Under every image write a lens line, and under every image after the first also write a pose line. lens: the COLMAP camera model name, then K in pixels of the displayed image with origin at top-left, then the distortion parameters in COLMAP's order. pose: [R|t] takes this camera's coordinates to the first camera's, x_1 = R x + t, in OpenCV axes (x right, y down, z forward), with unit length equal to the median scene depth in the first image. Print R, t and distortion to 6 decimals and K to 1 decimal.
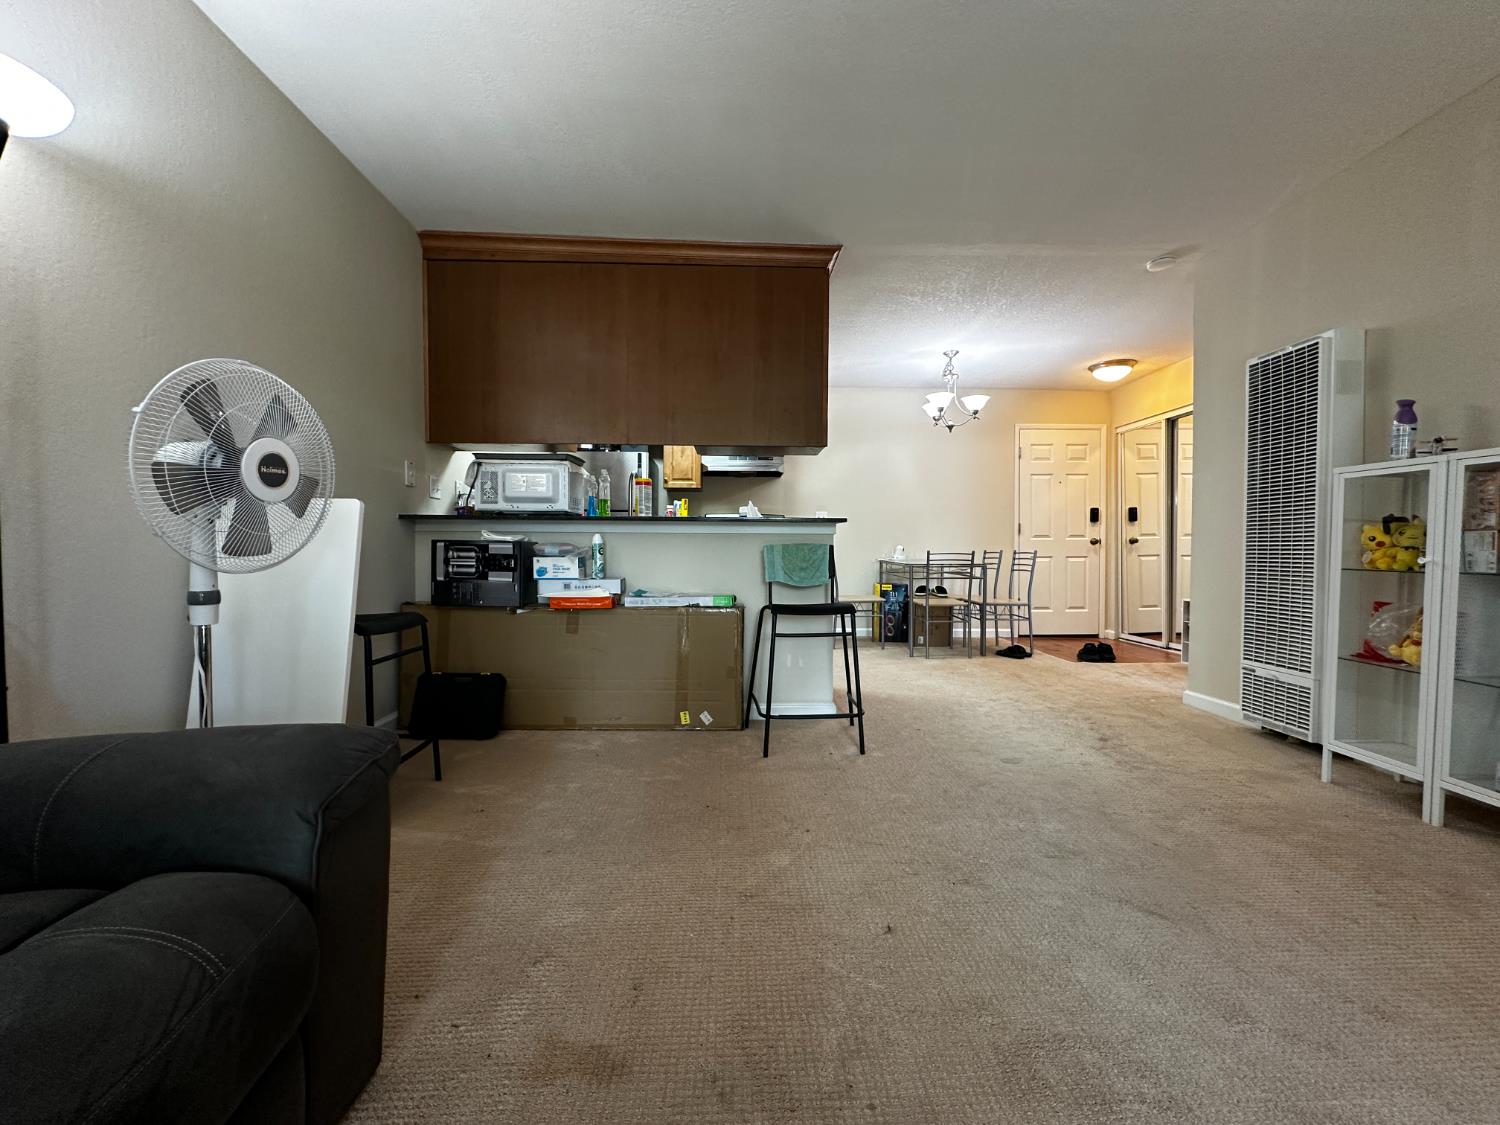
lens RADIAL K [[600.7, 0, 752.6], [0, 600.7, 565.5], [0, 0, 1]] dist [0.000374, -0.000087]
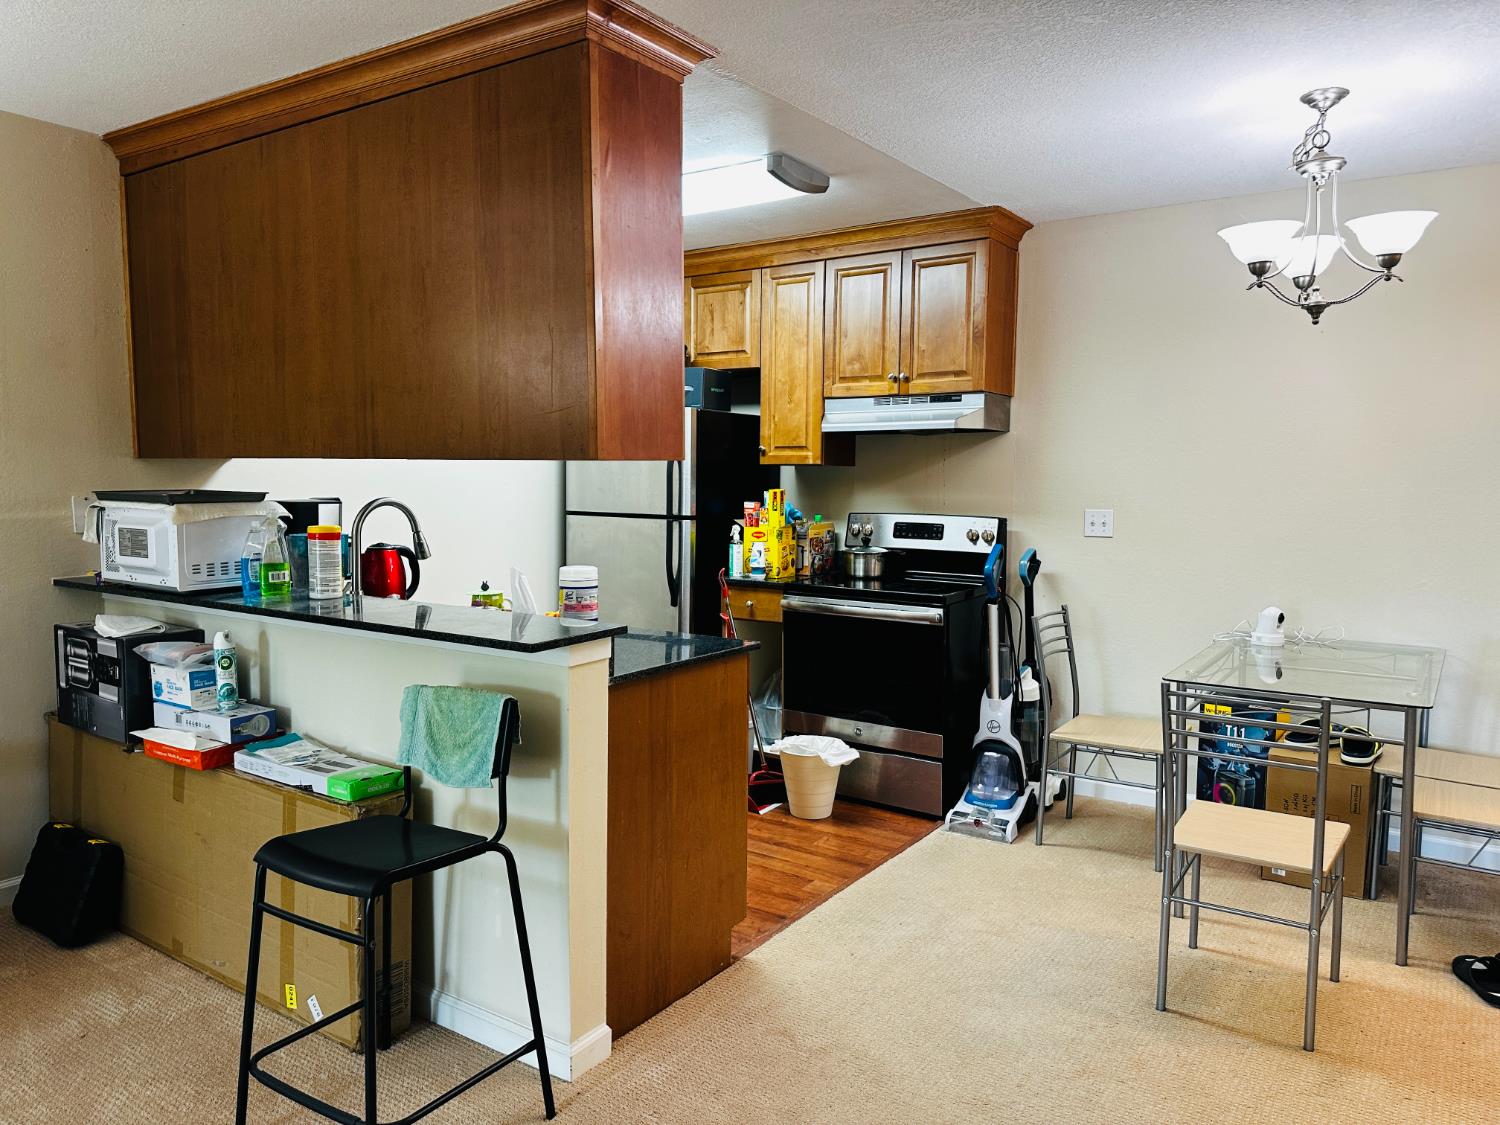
lens RADIAL K [[1055.6, 0, 751.3], [0, 1055.6, 557.4], [0, 0, 1]] dist [0.033928, -0.010220]
pose [[0.806567, 0.048962, -0.589111, 0.746456], [-0.020462, 0.998279, 0.054954, -0.190944], [0.590788, -0.032270, 0.806181, 0.493702]]
